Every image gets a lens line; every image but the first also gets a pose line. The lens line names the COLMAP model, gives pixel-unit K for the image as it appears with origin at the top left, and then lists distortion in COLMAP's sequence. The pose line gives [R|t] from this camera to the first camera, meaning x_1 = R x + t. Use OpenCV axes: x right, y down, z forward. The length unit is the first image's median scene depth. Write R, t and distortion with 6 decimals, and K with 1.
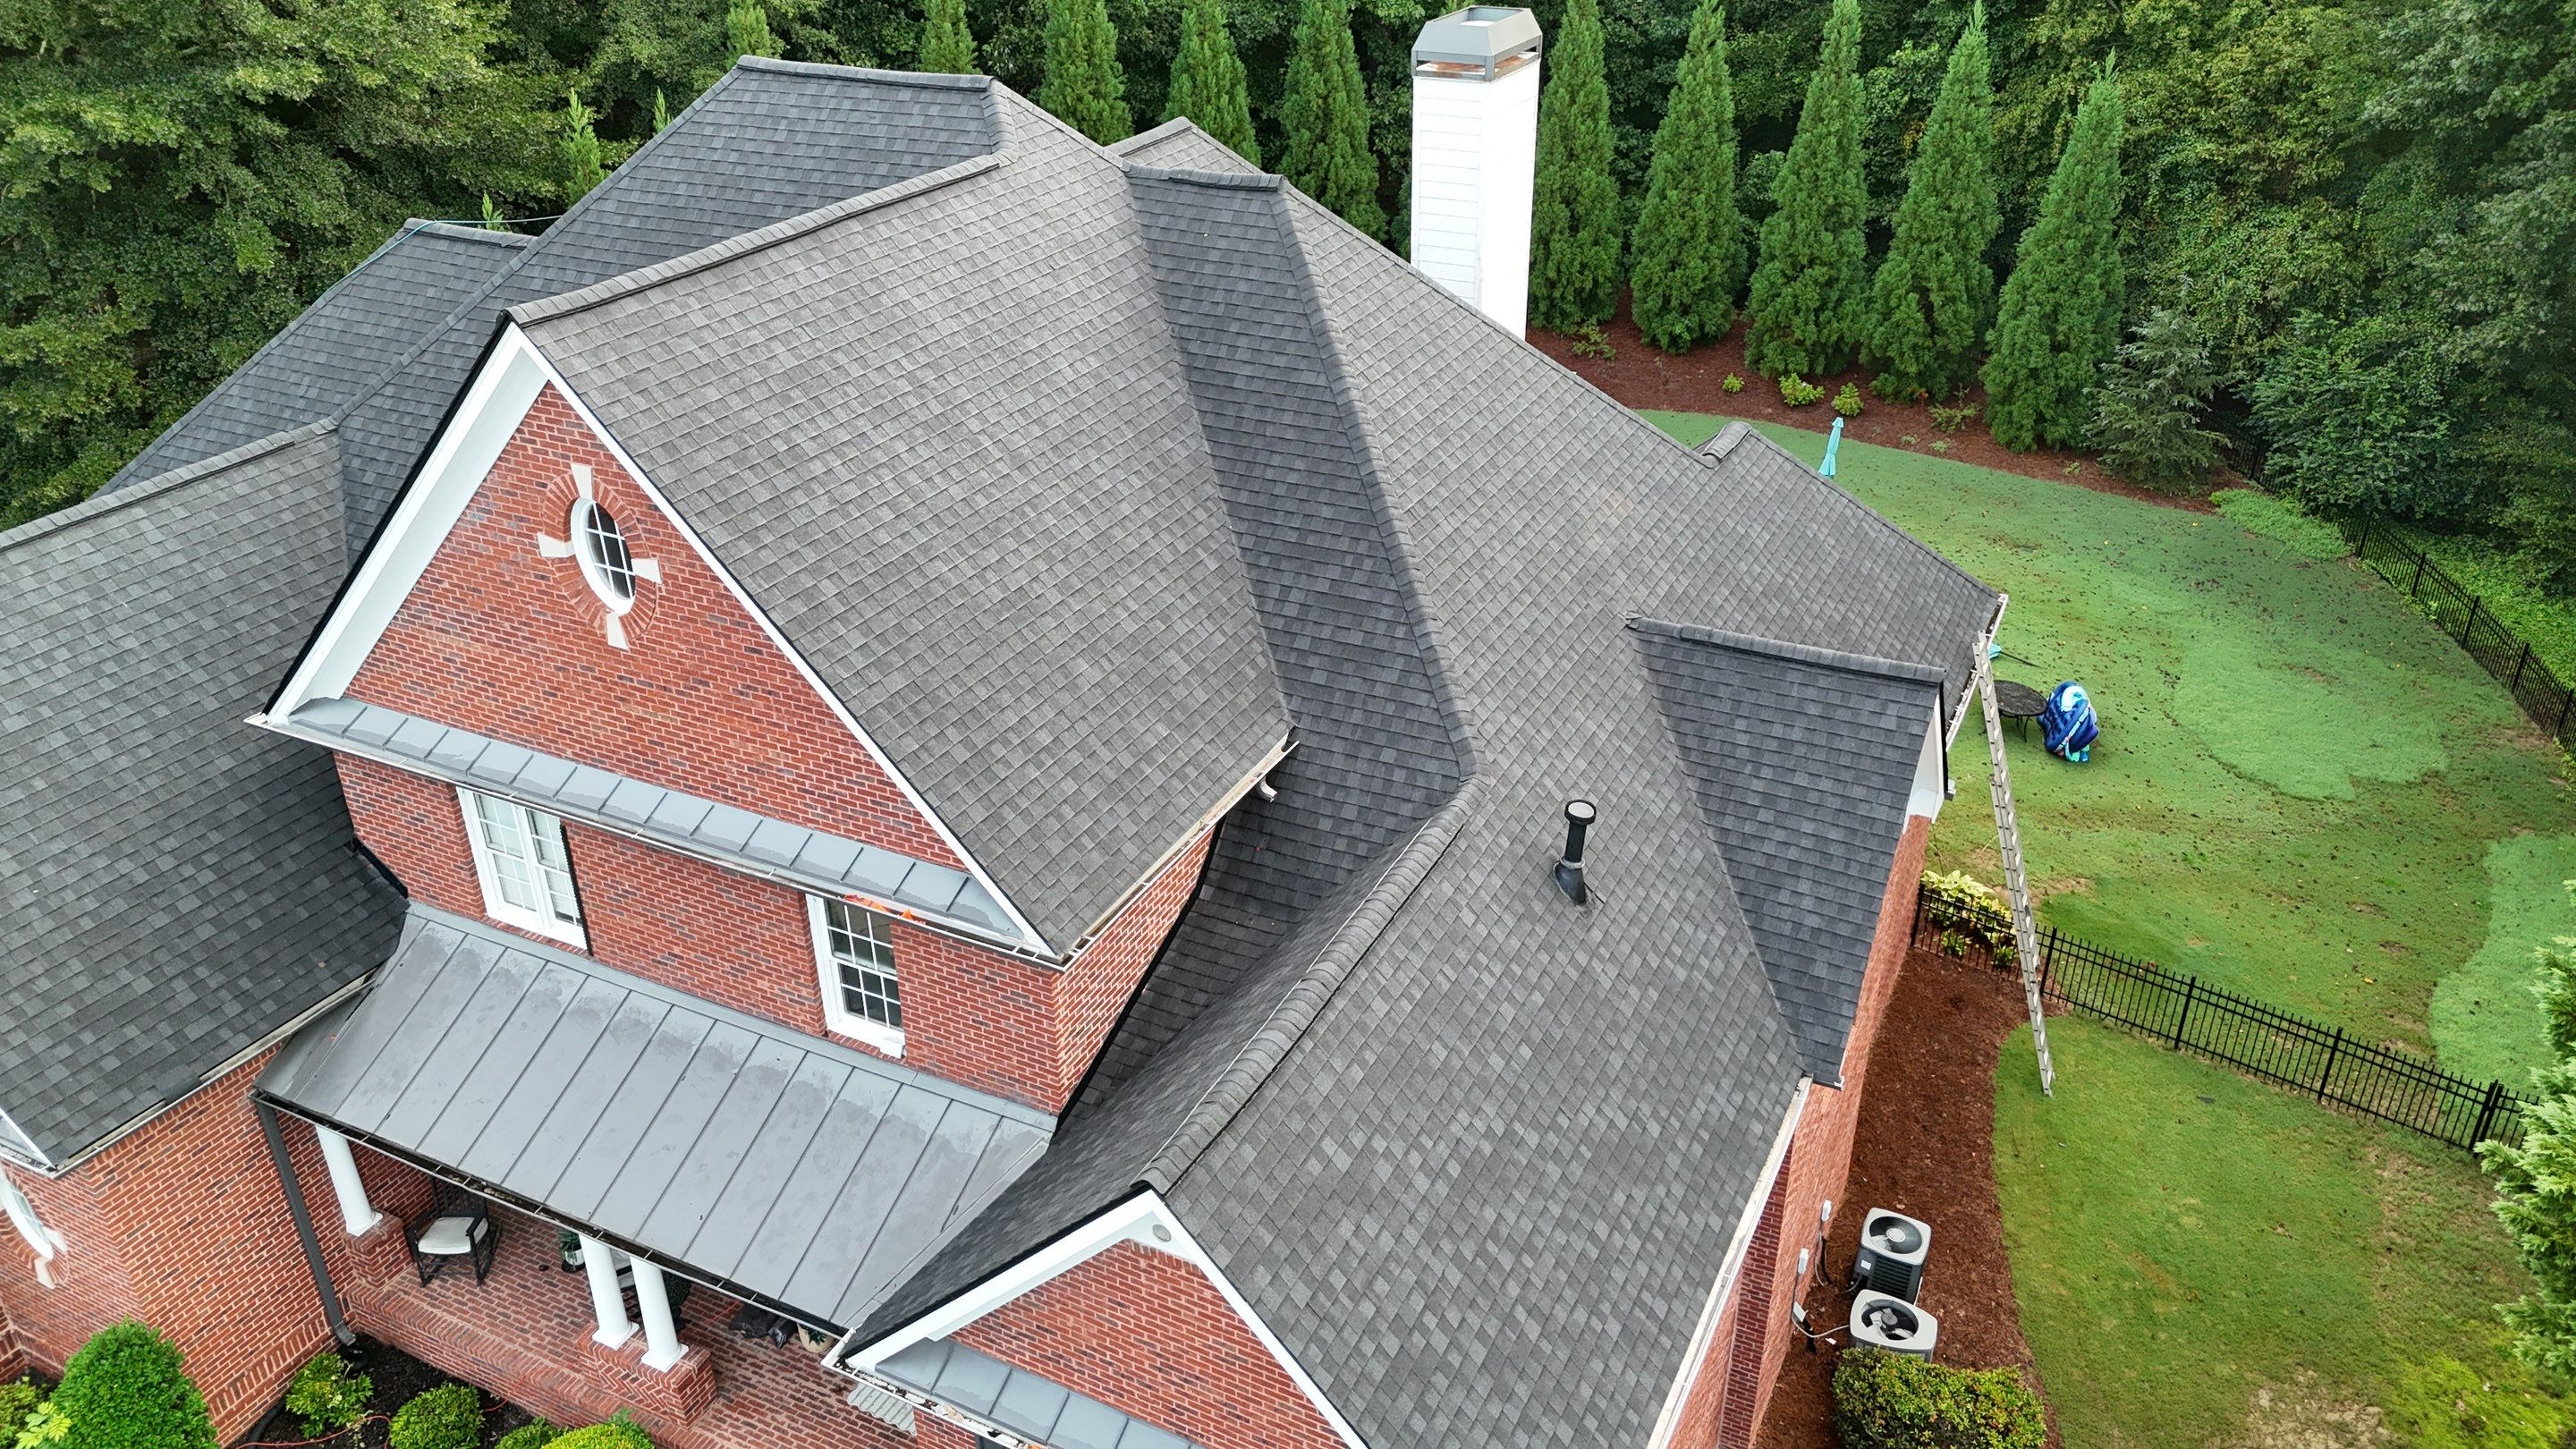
lens RADIAL K [[1869.5, 0, 1272.5], [0, 1869.5, 718.7], [0, 0, 1]] dist [0.121801, -0.134894]
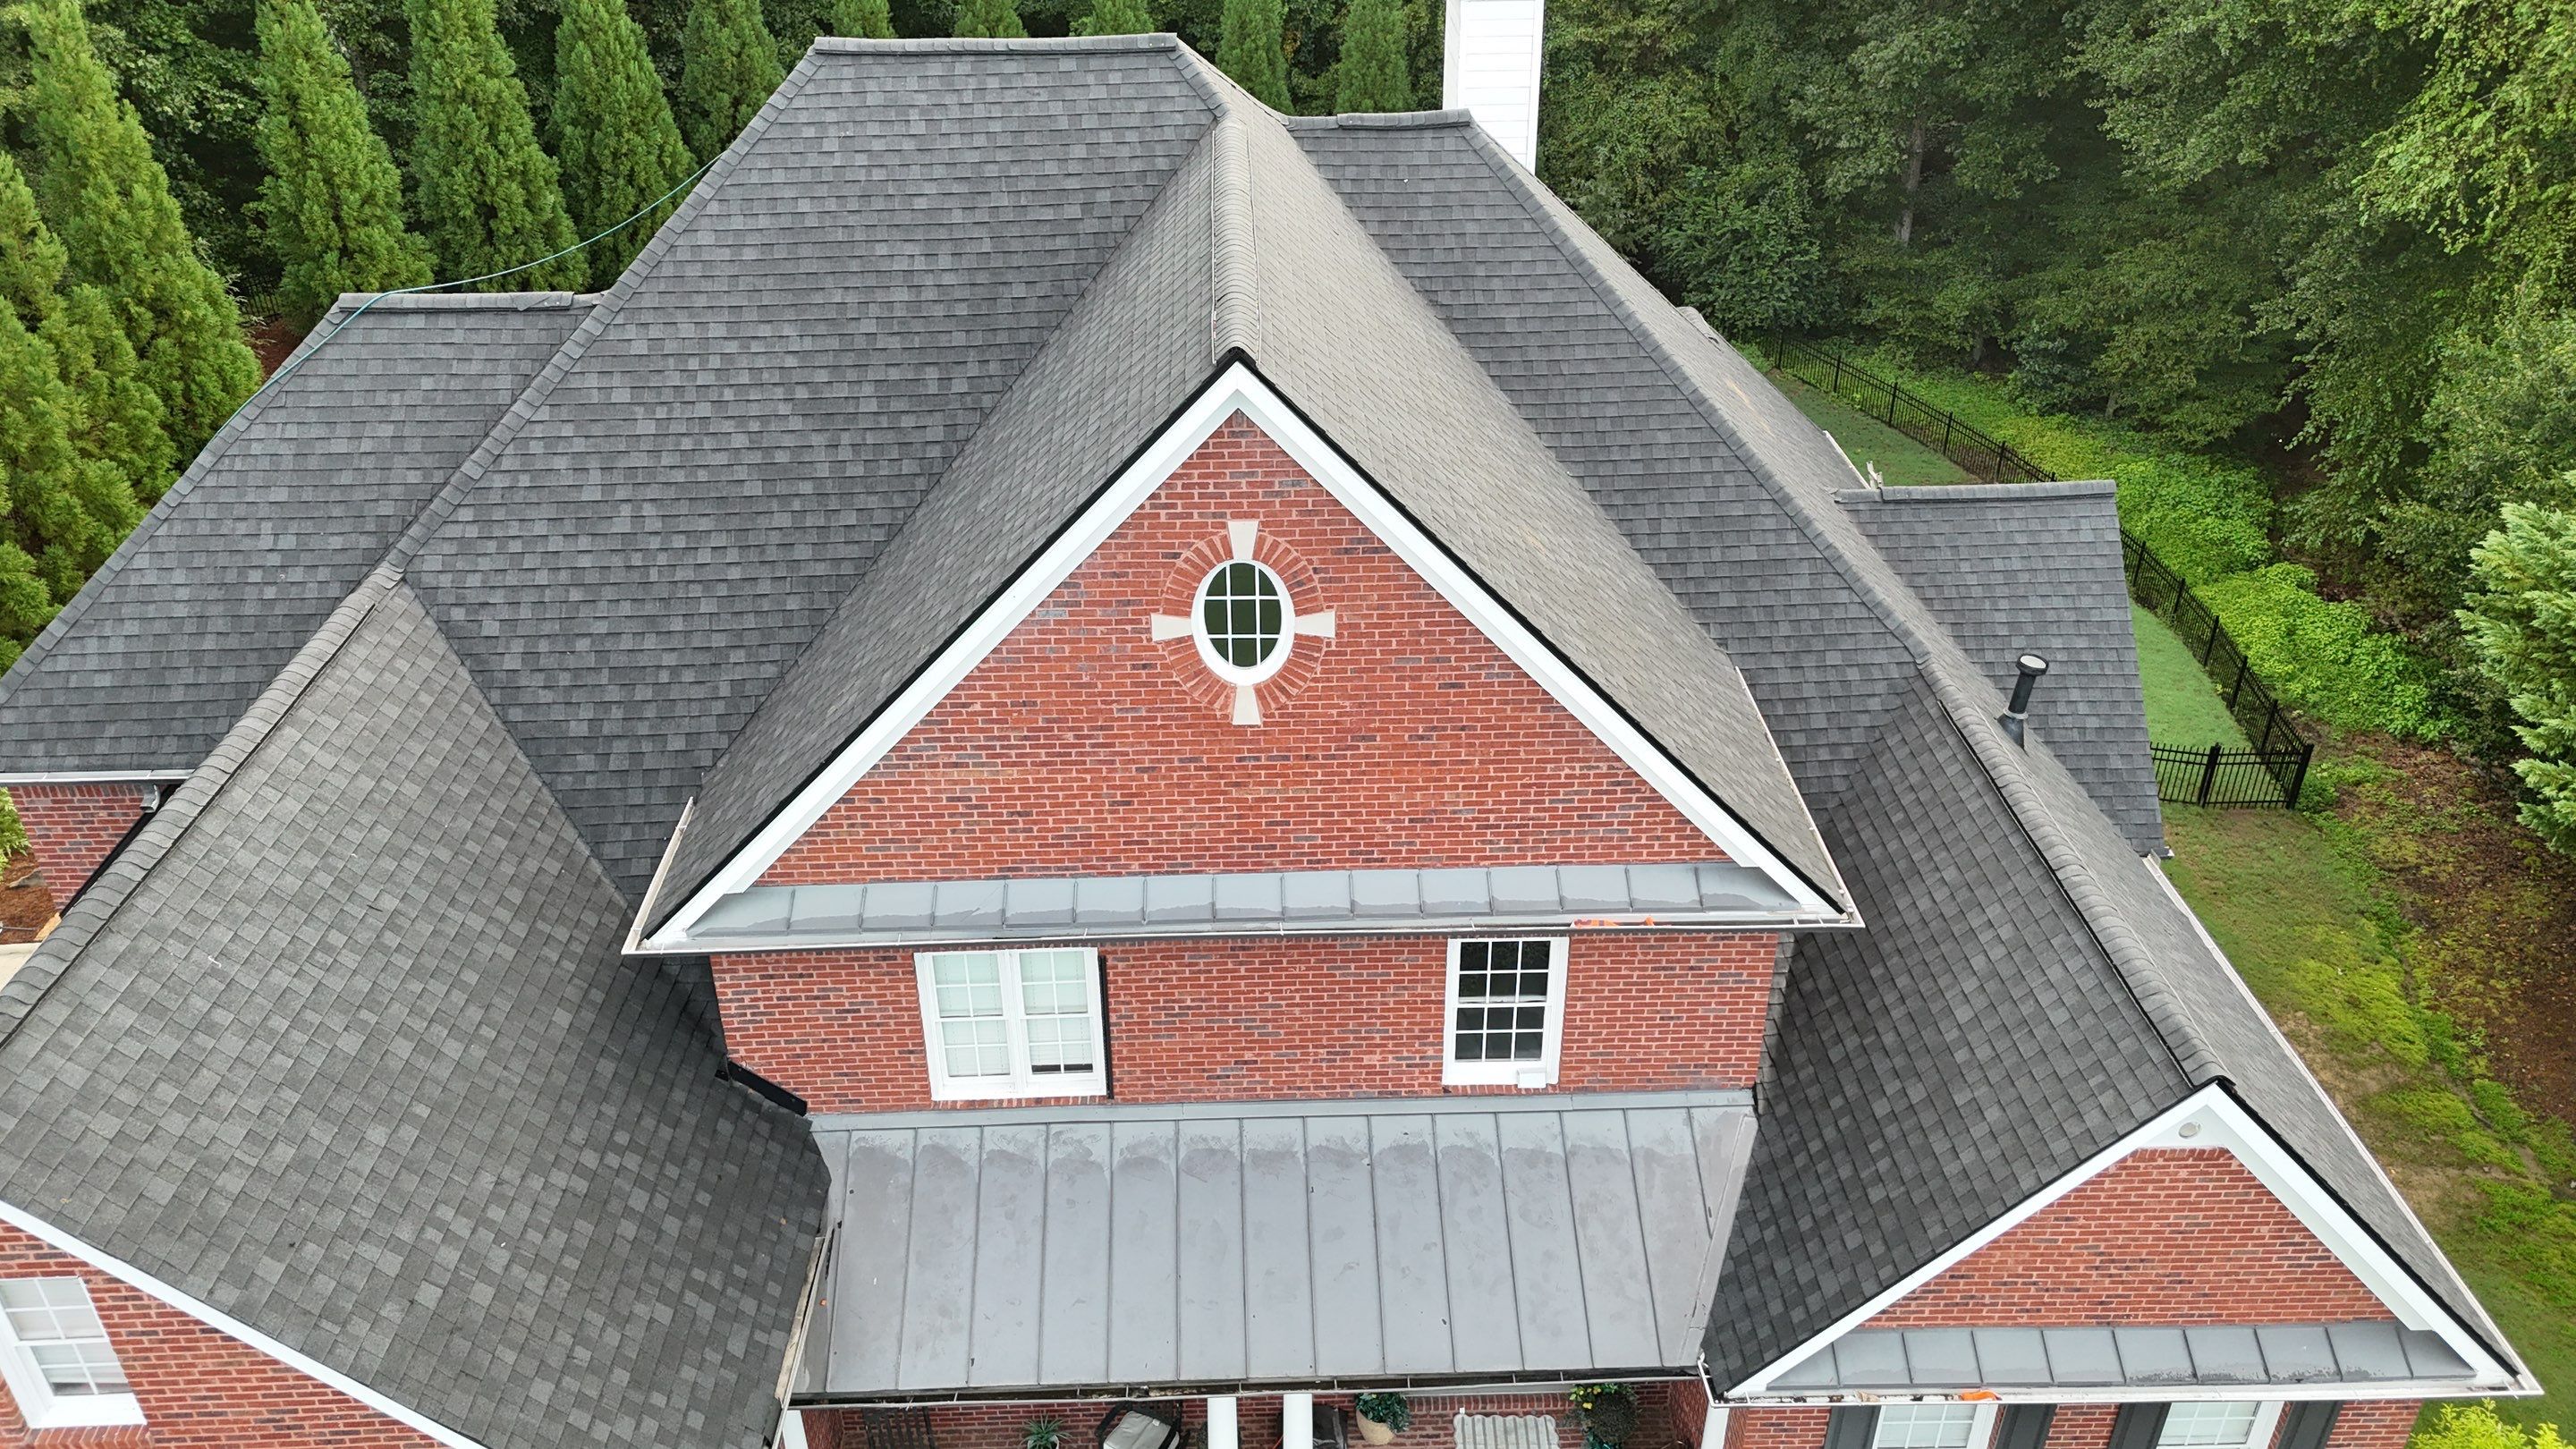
lens RADIAL K [[1894.8, 0, 1286.9], [0, 1894.8, 716.9], [0, 0, 1]] dist [0.088492, -0.100653]
pose [[0.874062, -0.237053, 0.424054, -0.576650], [0.224785, 0.971155, 0.079562, -0.087880], [-0.430683, 0.025779, 0.902135, 0.175724]]
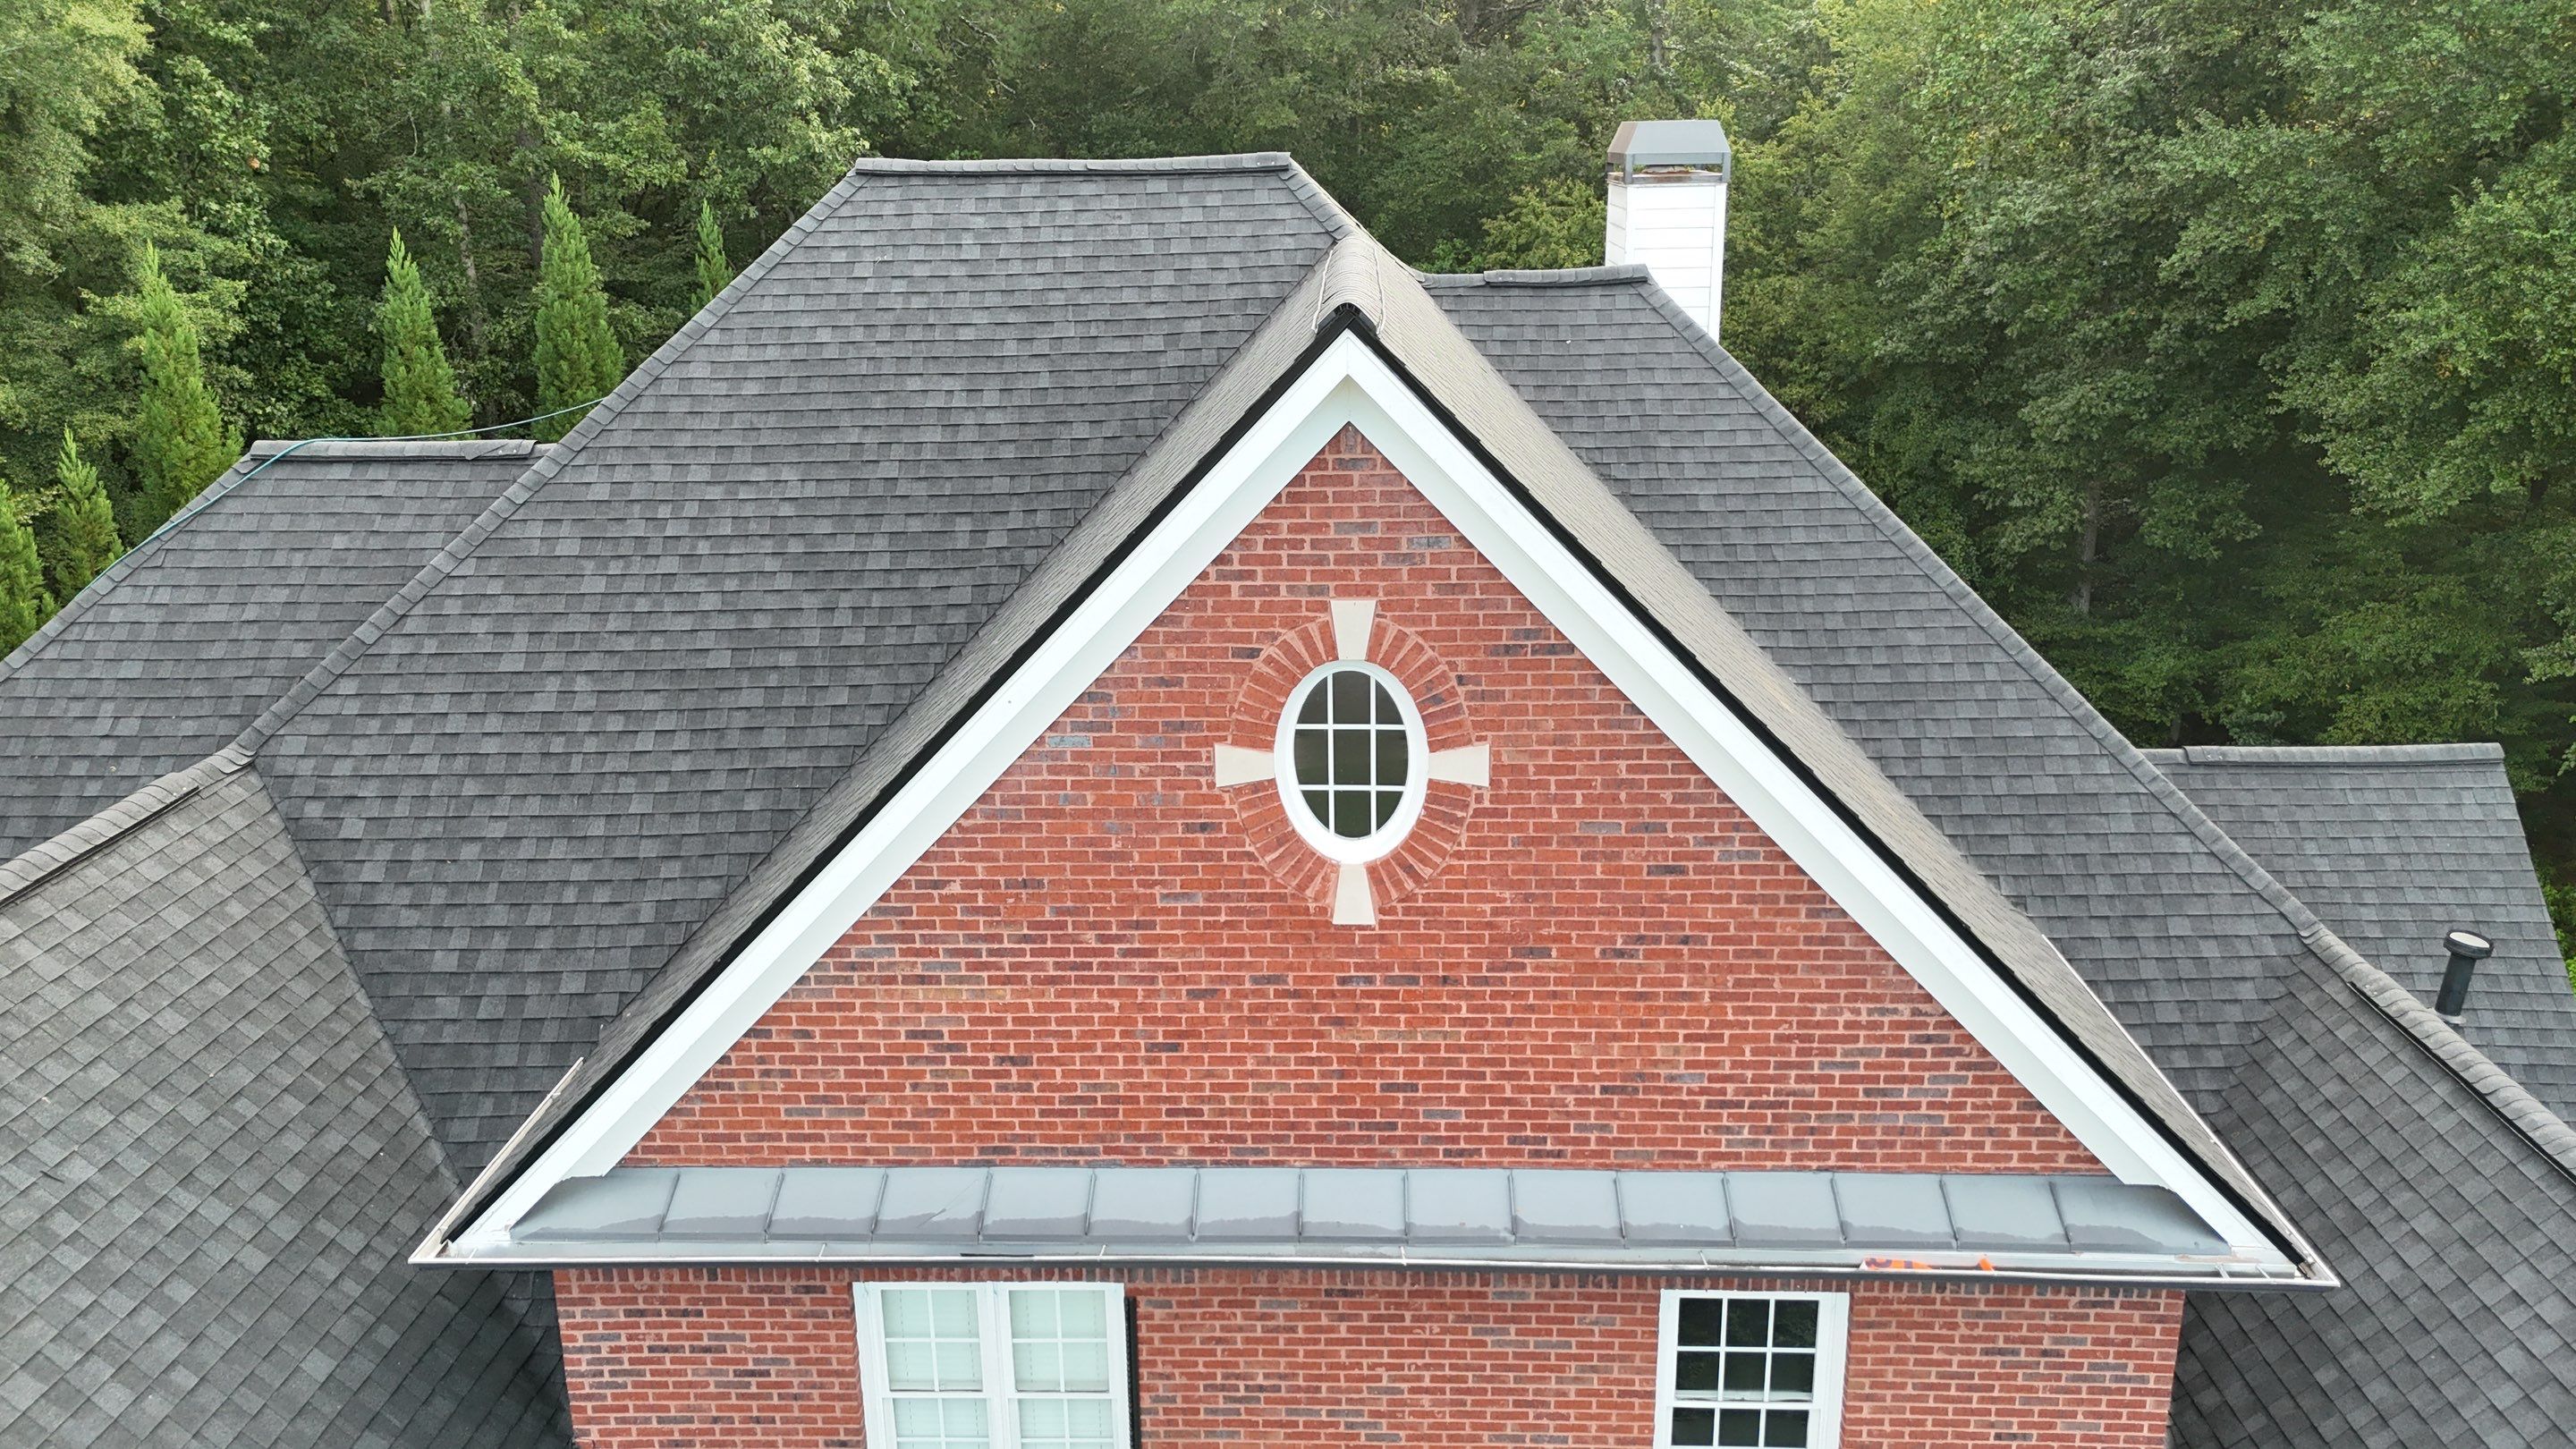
lens RADIAL K [[1886.5, 0, 1288.1], [0, 1886.5, 721.1], [0, 0, 1]] dist [0.086349, -0.084202]
pose [[0.905150, -0.124188, 0.406547, -0.488744], [0.202840, 0.966653, -0.156326, -0.010058], [-0.373576, 0.223962, 0.900156, 0.395687]]
